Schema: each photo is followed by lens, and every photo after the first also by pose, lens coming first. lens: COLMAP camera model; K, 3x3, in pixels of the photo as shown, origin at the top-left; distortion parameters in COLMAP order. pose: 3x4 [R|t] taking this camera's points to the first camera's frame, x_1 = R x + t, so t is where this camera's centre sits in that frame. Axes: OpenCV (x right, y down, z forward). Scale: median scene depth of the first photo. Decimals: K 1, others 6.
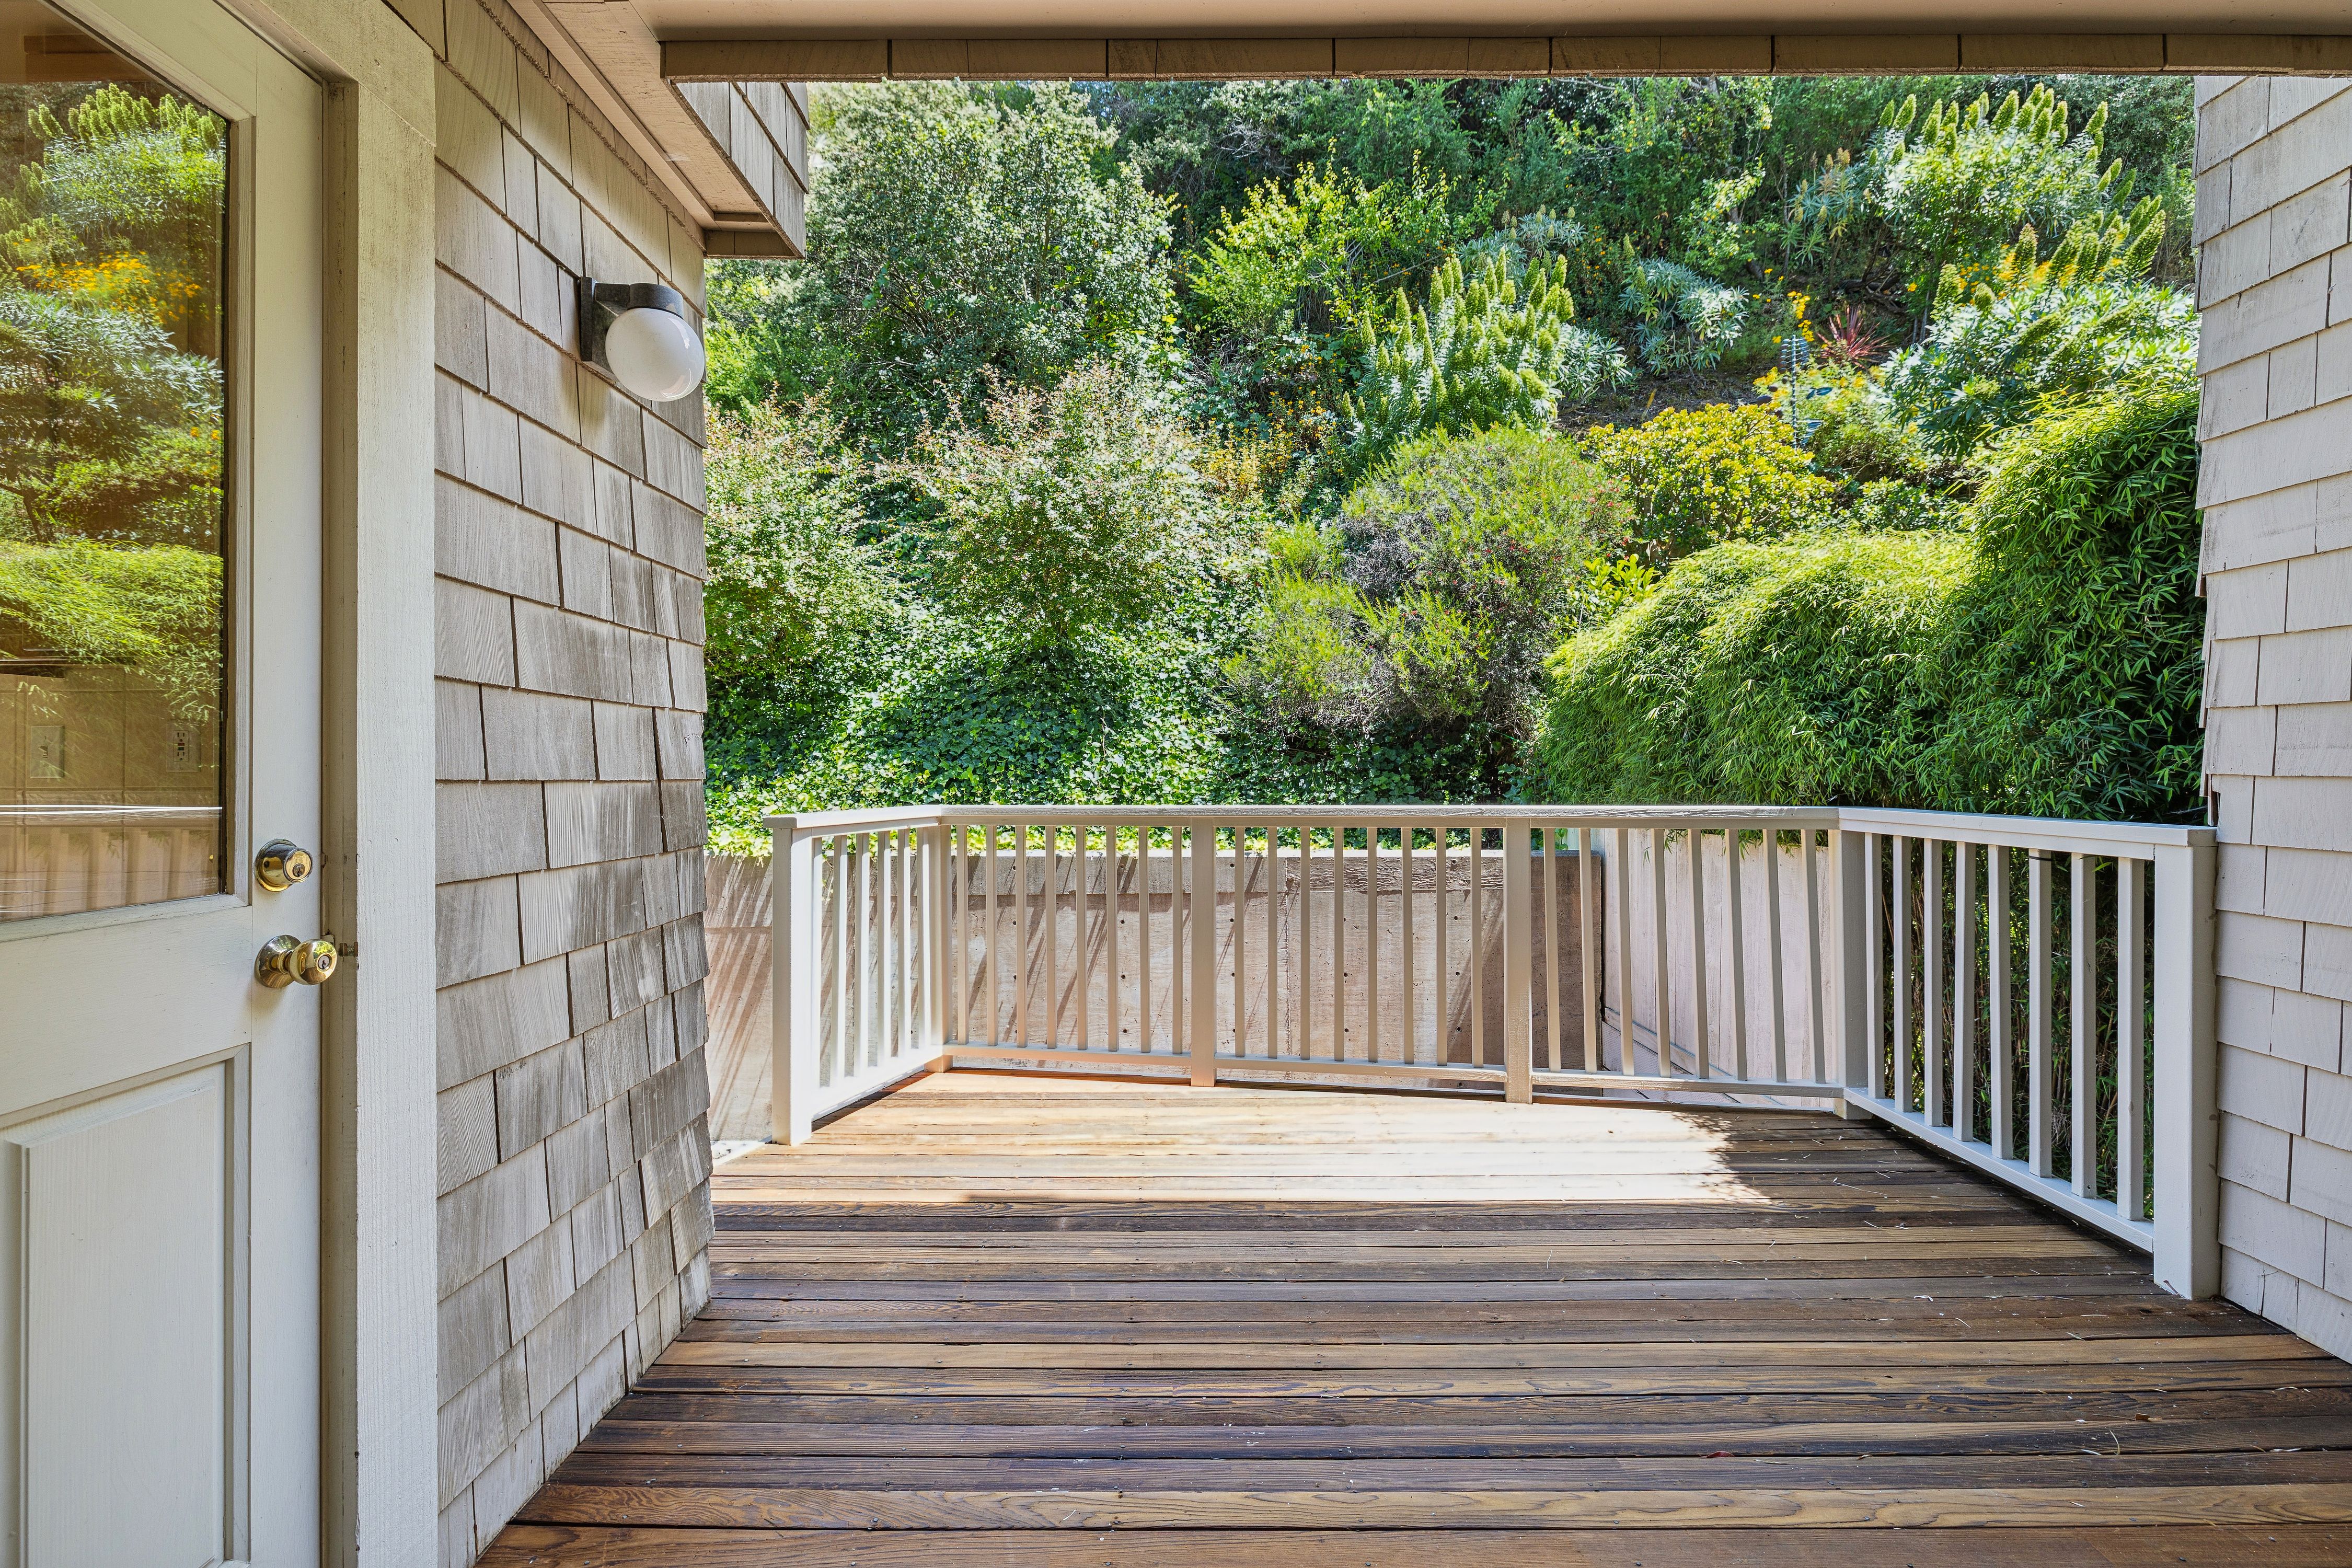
lens RADIAL K [[1022.0, 0, 1176.0], [0, 1022.0, 784.0], [0, 0, 1]] dist [-0.002042, -0.000133]
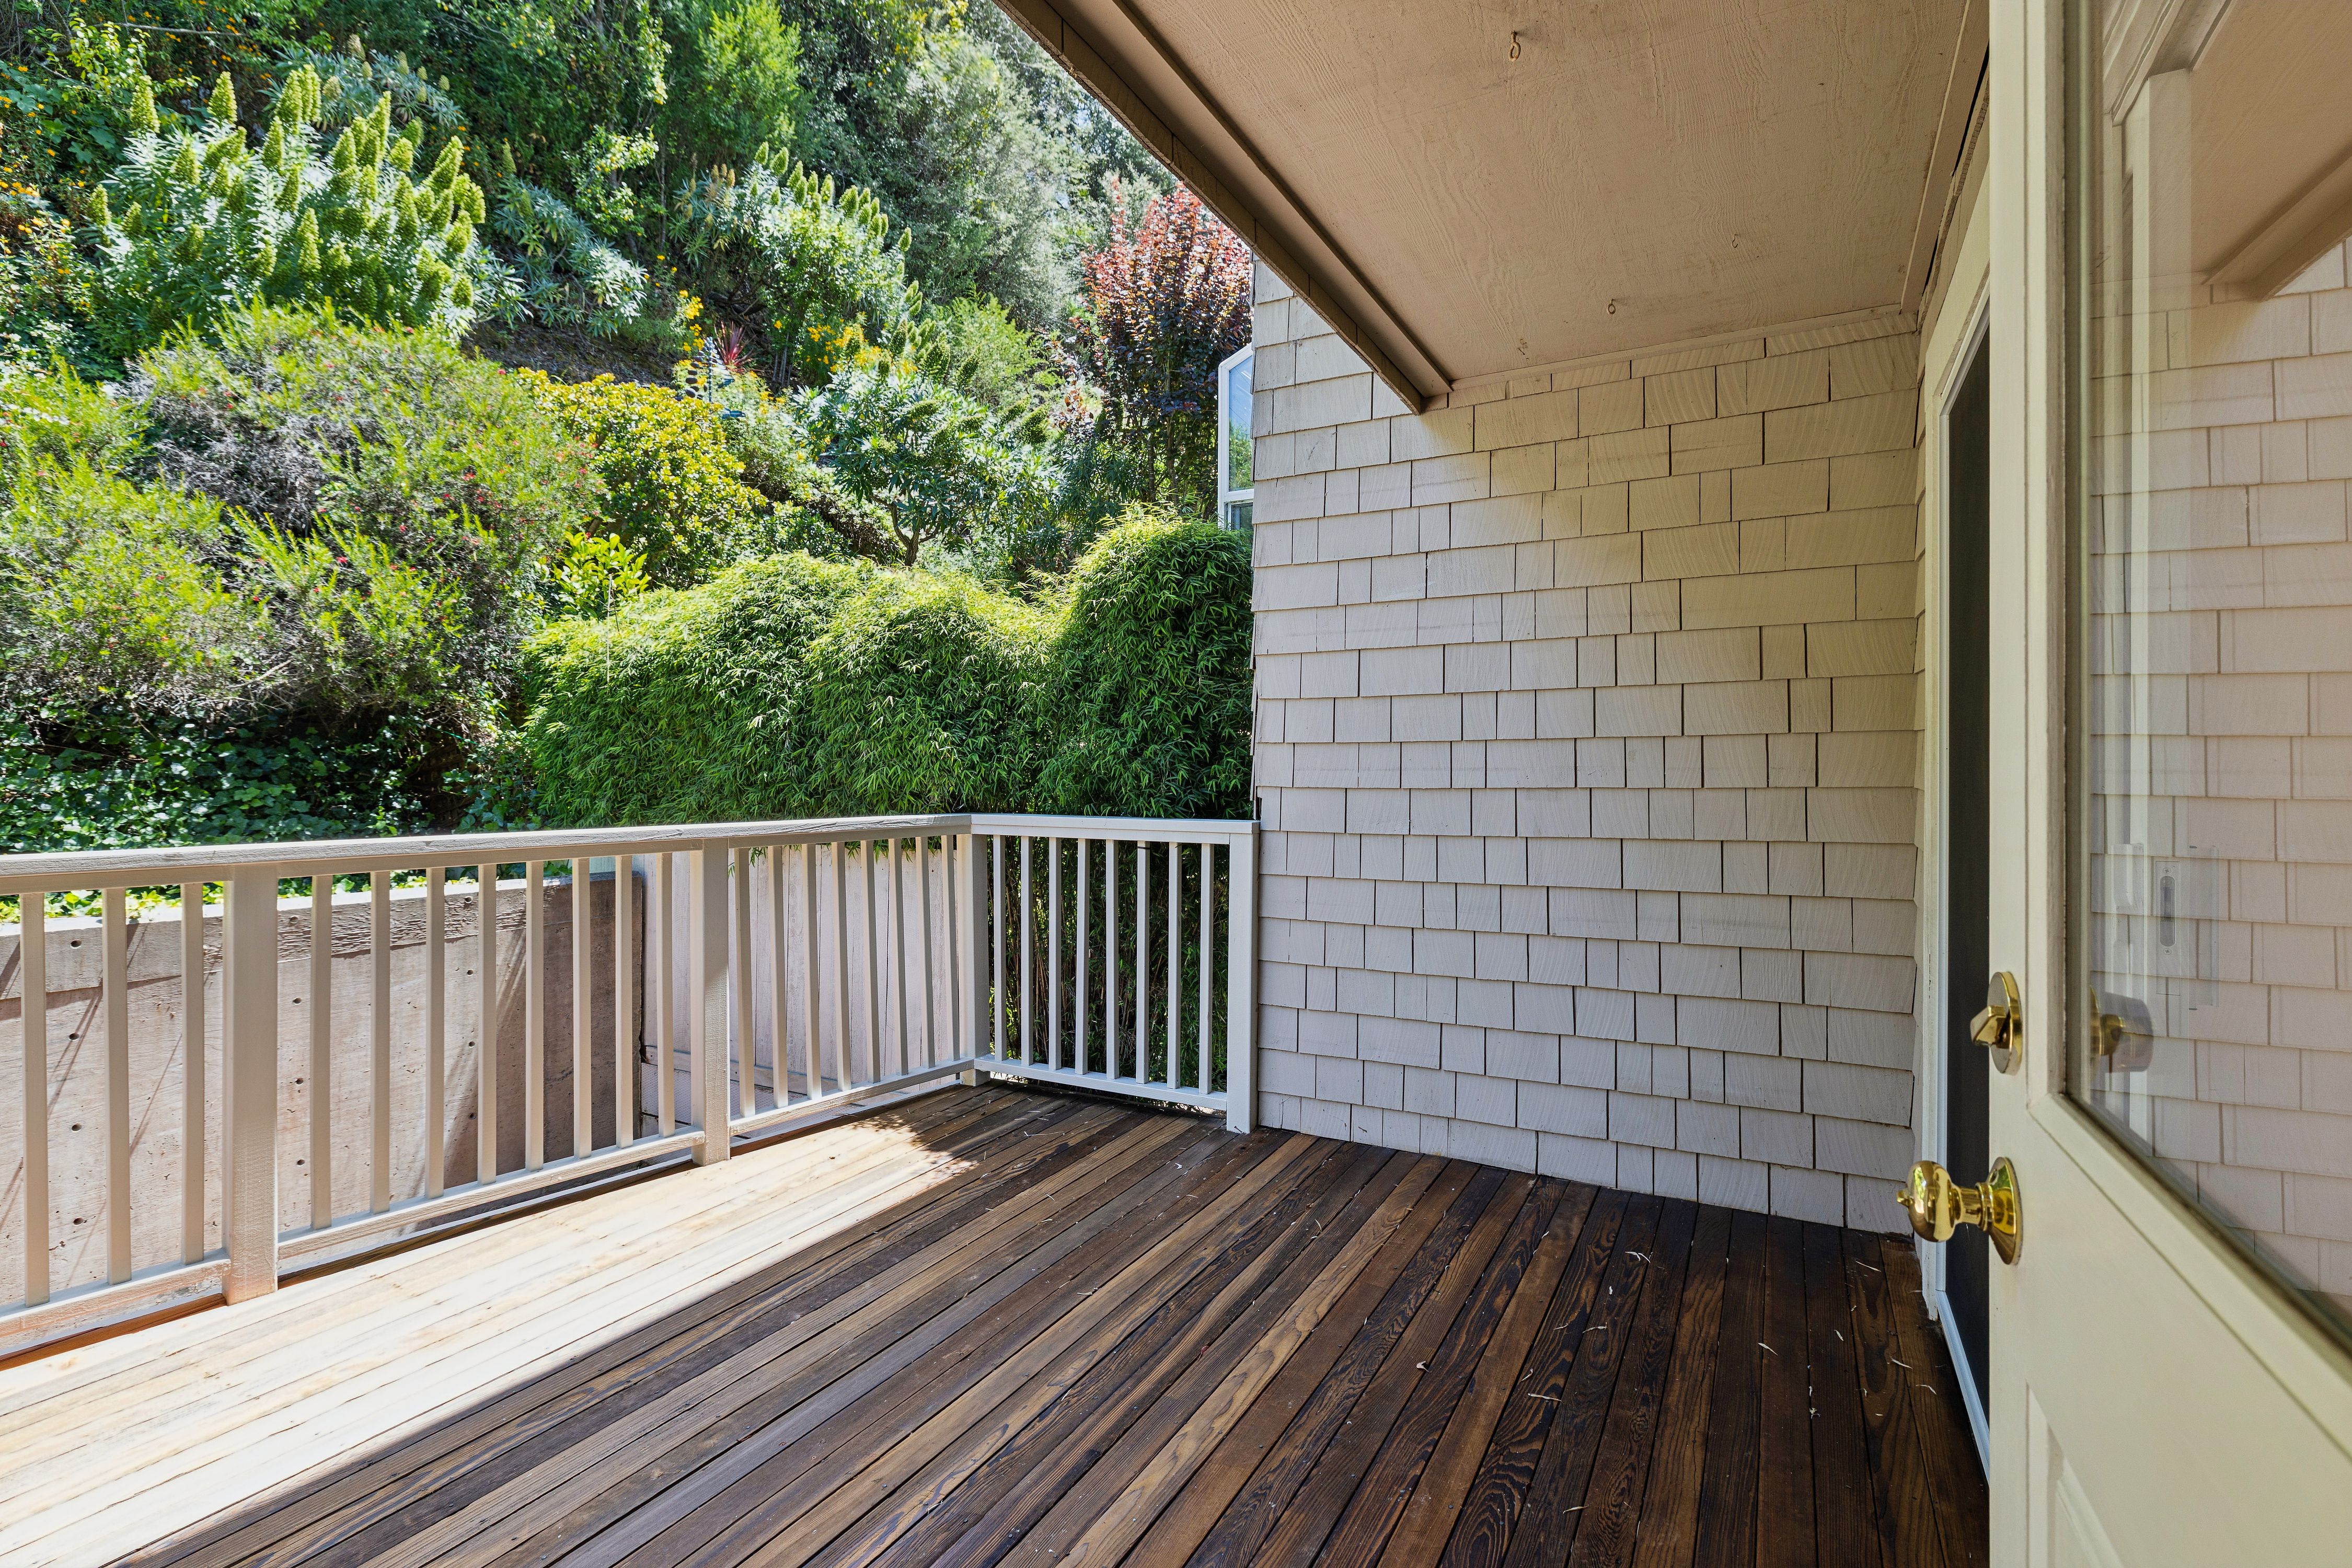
lens RADIAL K [[1126.1, 0, 1176.0], [0, 1126.1, 784.0], [0, 0, 1]] dist [-0.003262, -0.000795]
pose [[0.469999, -0.011675, 0.882590, -0.345860], [0.011871, 0.999906, 0.006906, -0.016328], [-0.882587, 0.007231, 0.470093, 0.203890]]
